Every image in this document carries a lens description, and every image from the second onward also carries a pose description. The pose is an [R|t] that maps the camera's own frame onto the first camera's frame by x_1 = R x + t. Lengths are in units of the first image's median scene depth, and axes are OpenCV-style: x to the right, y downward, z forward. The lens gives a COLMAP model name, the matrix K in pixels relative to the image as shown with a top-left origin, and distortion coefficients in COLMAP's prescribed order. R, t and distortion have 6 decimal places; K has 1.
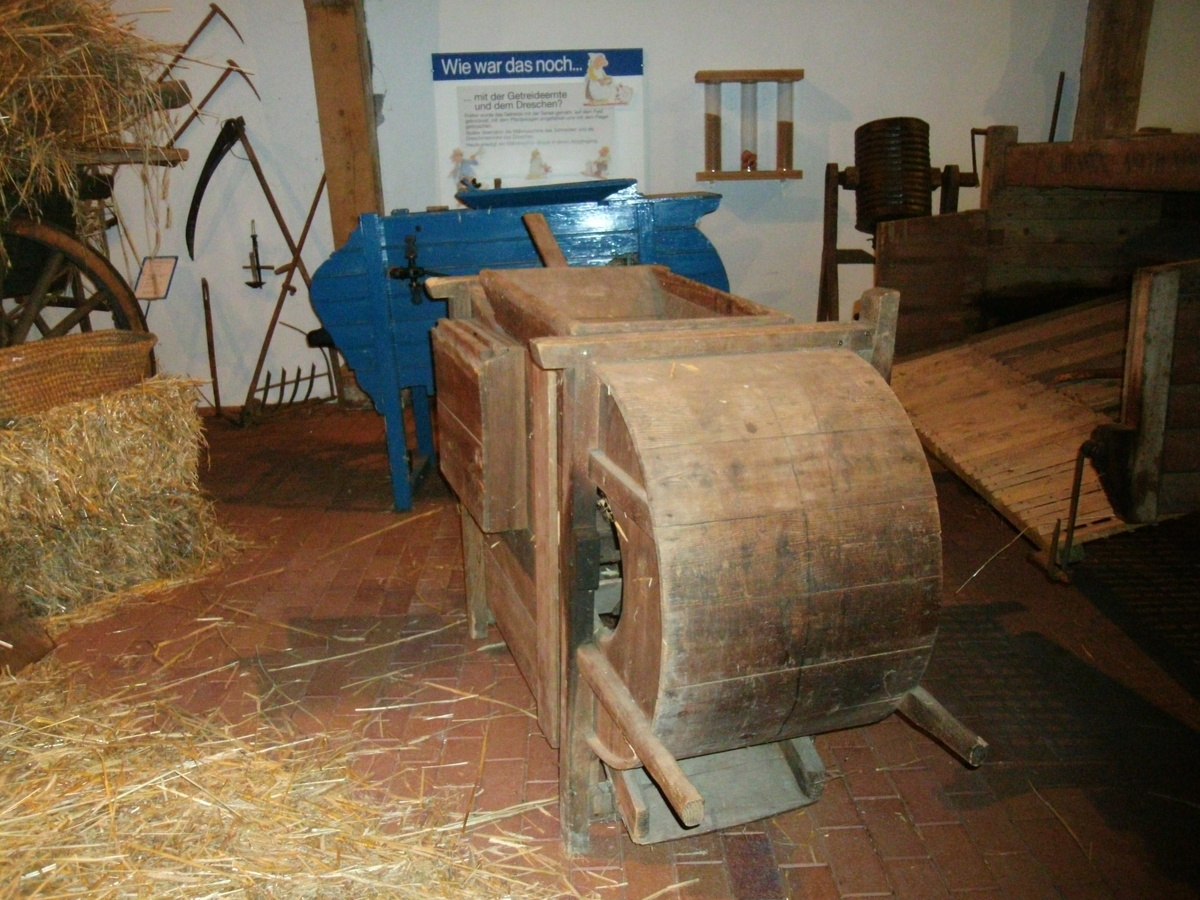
lens RADIAL K [[1001.1, 0, 602.6], [0, 1001.1, 448.1], [0, 0, 1]] dist [-0.041450, -0.049772]
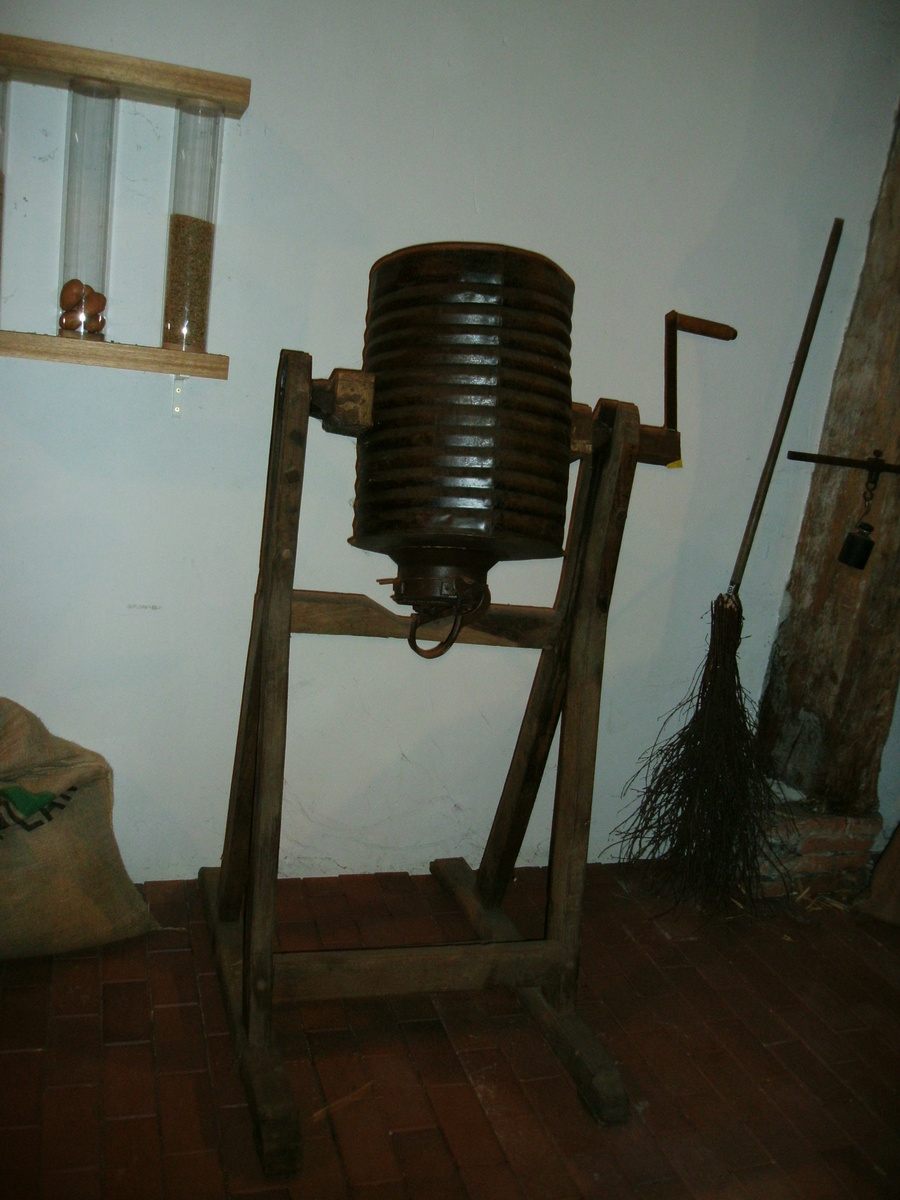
lens RADIAL K [[1001.1, 0, 446.6], [0, 1001.1, 596.3], [0, 0, 1]] dist [-0.041450, -0.049772]
pose [[0.948170, 0.072190, 0.309454, 0.175989], [-0.068152, 0.997390, -0.023854, -0.193245], [-0.310368, 0.001528, 0.950615, 0.643462]]
